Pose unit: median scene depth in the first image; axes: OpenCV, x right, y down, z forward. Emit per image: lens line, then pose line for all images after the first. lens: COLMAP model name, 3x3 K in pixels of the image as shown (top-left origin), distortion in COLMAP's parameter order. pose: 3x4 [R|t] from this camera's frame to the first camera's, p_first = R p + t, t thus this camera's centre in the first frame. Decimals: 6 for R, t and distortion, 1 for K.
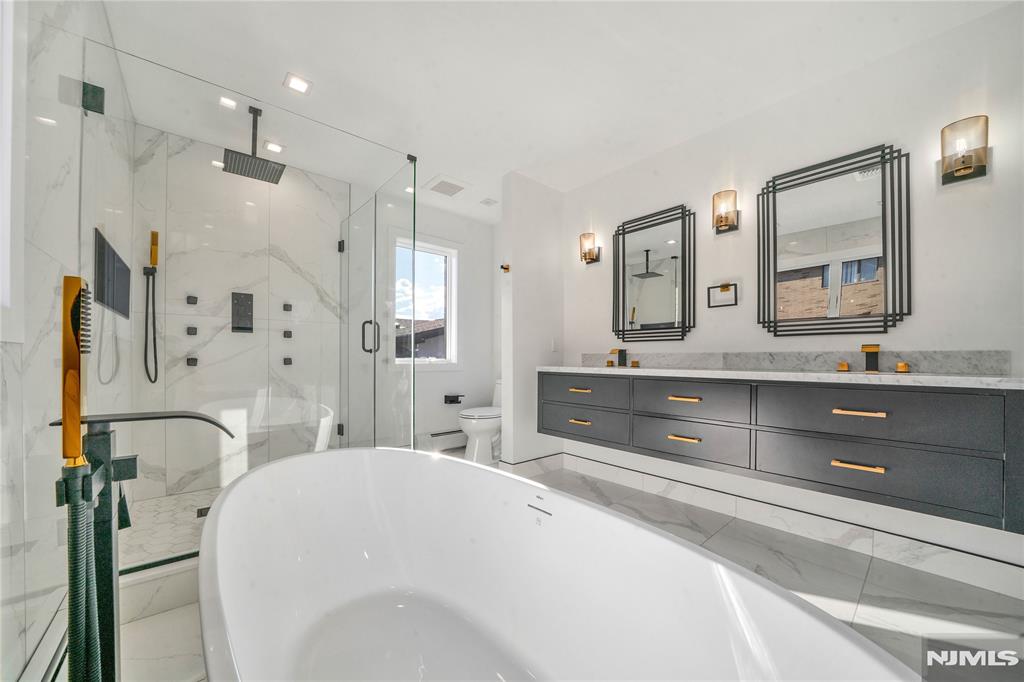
lens RADIAL K [[364.7, 0, 514.7], [0, 364.7, 351.1], [0, 0, 1]] dist [0.000462, -0.000048]
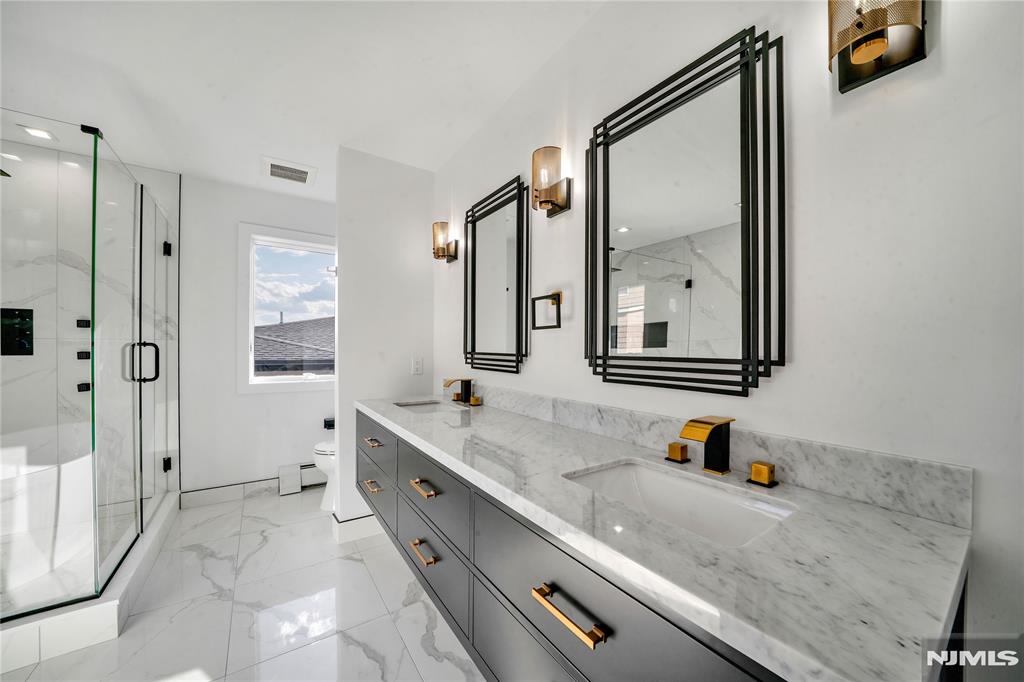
lens RADIAL K [[362.9, 0, 509.7], [0, 362.9, 345.6], [0, 0, 1]] dist [-0.007663, 0.000259]
pose [[0.992585, 0.005257, -0.121440, 0.630399], [-0.004517, 0.999970, 0.006367, -0.103235], [0.121470, -0.005772, 0.992578, 0.381521]]
